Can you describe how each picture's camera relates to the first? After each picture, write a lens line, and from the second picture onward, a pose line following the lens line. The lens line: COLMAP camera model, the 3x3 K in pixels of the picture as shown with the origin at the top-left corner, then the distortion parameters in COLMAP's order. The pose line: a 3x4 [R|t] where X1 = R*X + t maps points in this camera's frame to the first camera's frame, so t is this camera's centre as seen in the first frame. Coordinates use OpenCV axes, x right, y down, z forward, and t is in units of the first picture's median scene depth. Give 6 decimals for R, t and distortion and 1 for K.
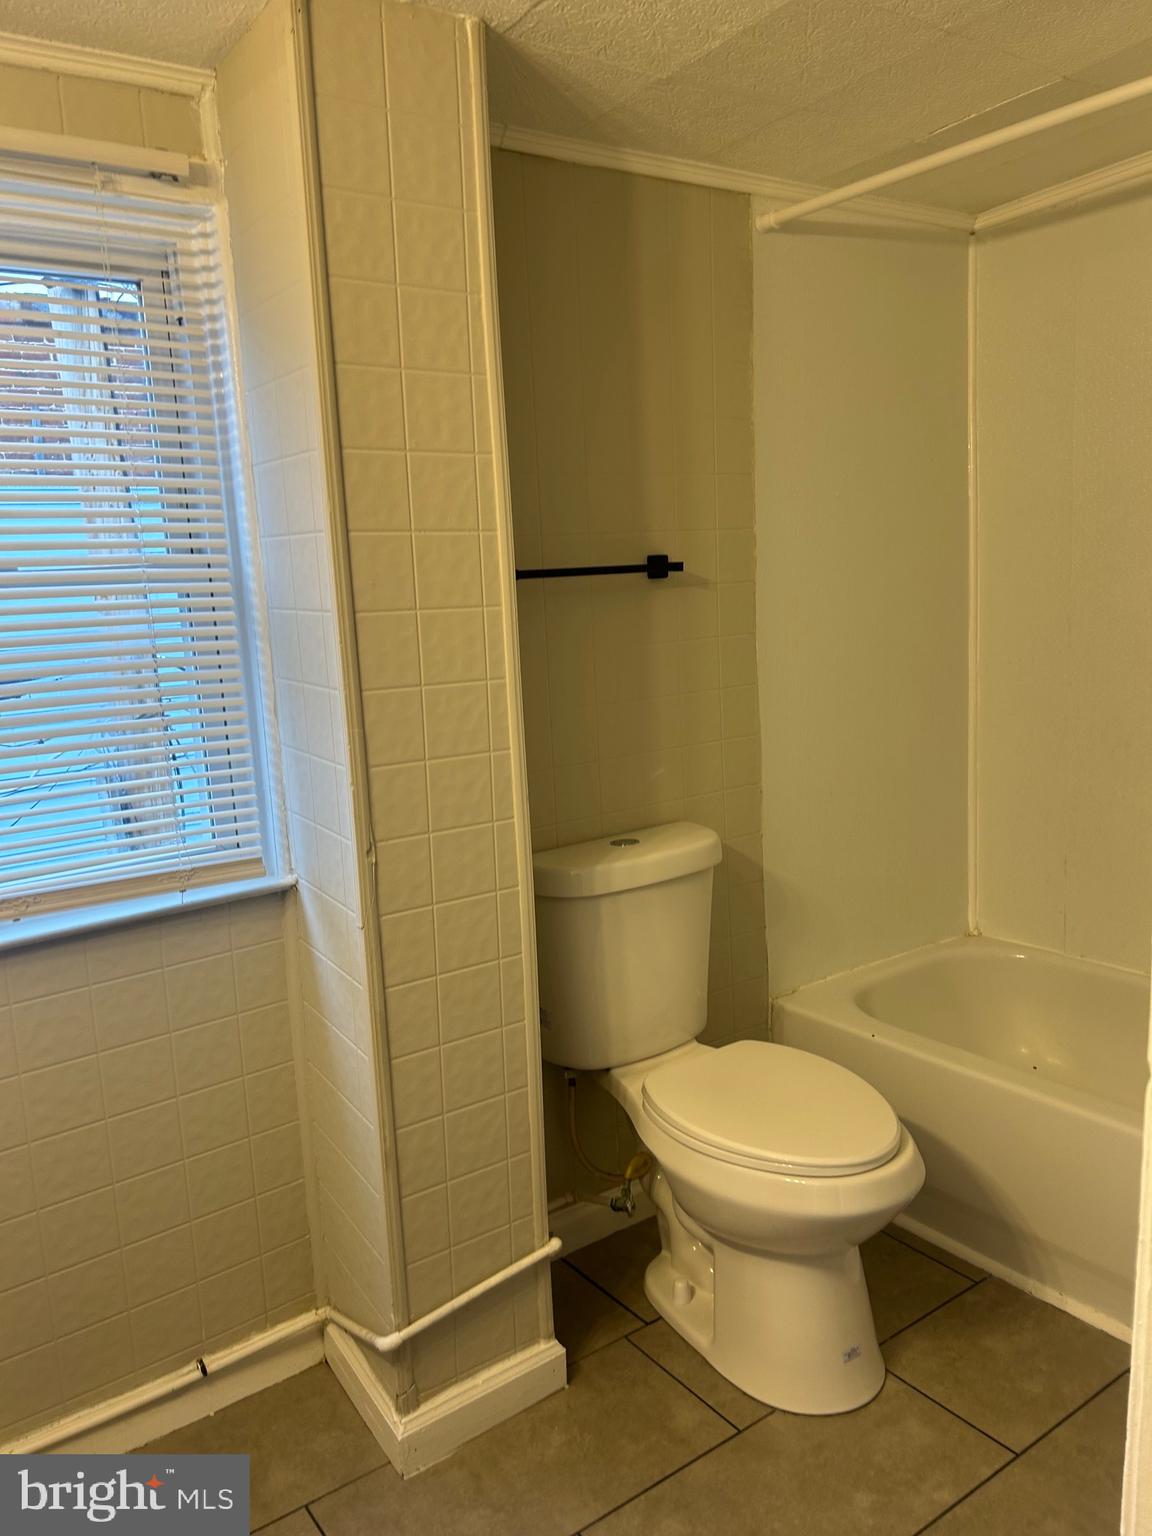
lens RADIAL K [[1152.9, 0, 567.6], [0, 1152.9, 762.5], [0, 0, 1]] dist [0.041696, -0.048521]
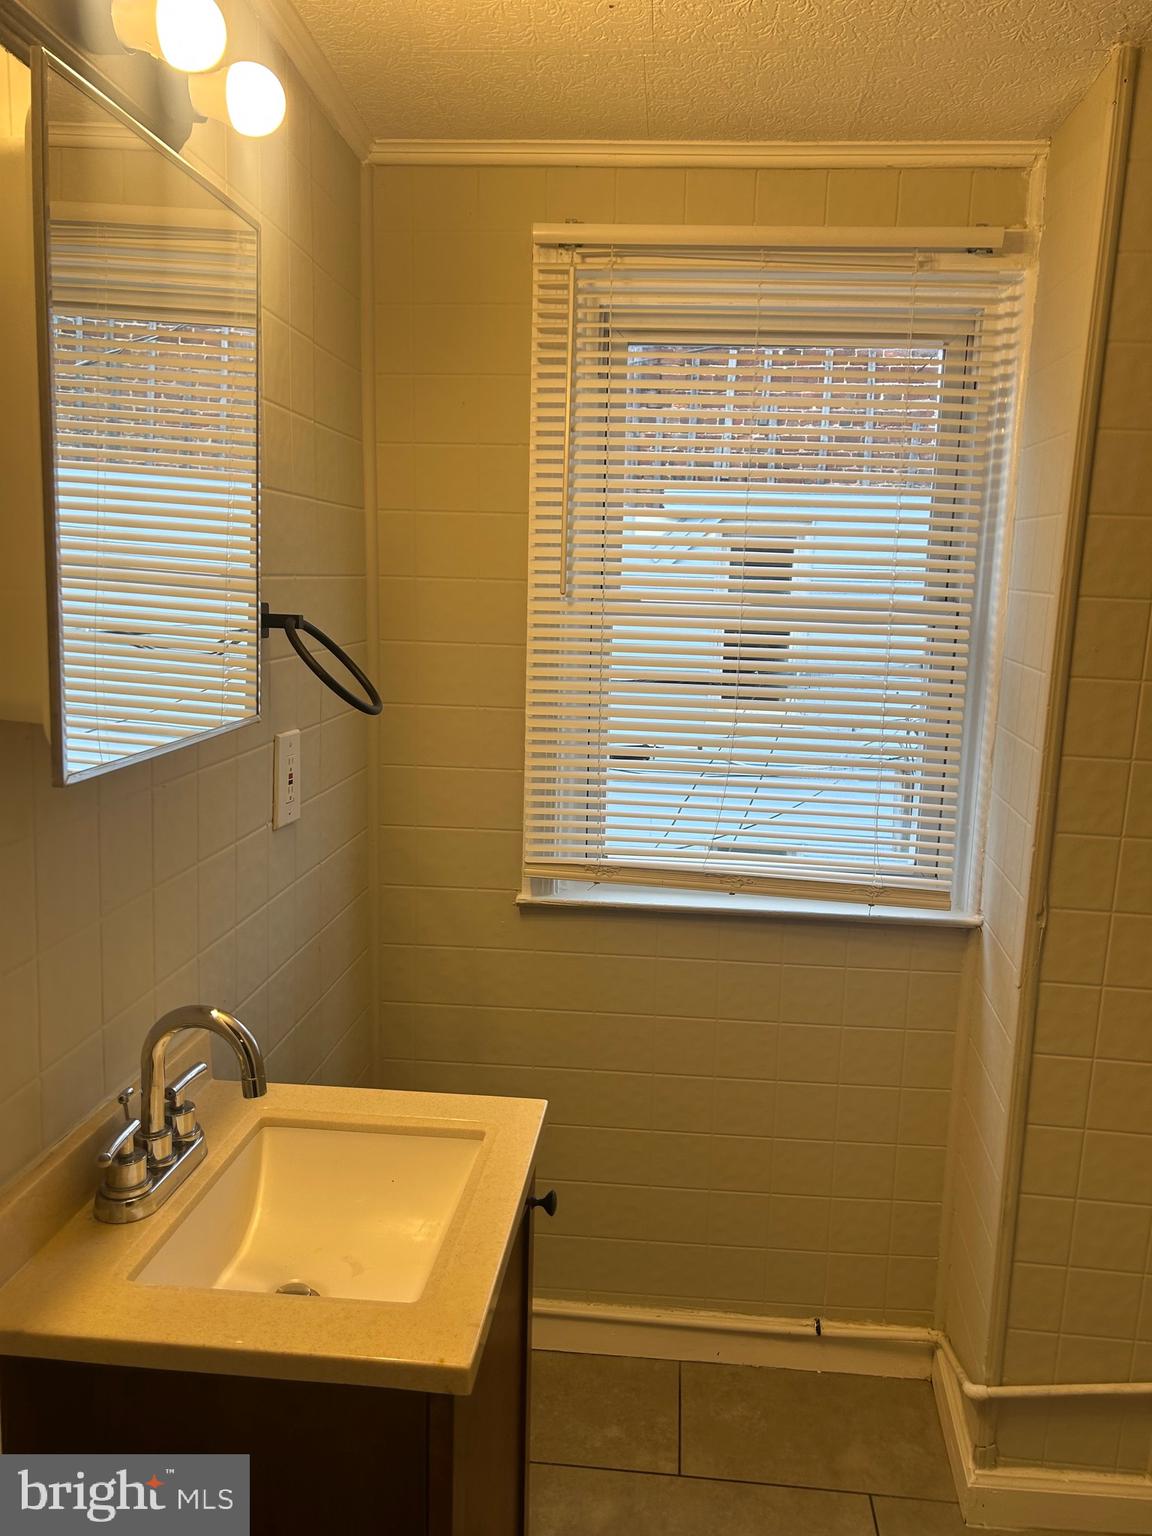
lens RADIAL K [[1152.9, 0, 567.6], [0, 1152.9, 762.5], [0, 0, 1]] dist [0.041696, -0.048521]
pose [[0.752893, 0.173536, -0.634853, 0.121712], [-0.168202, 0.983313, 0.069311, -0.048406], [0.636287, 0.054600, 0.769518, -0.036005]]
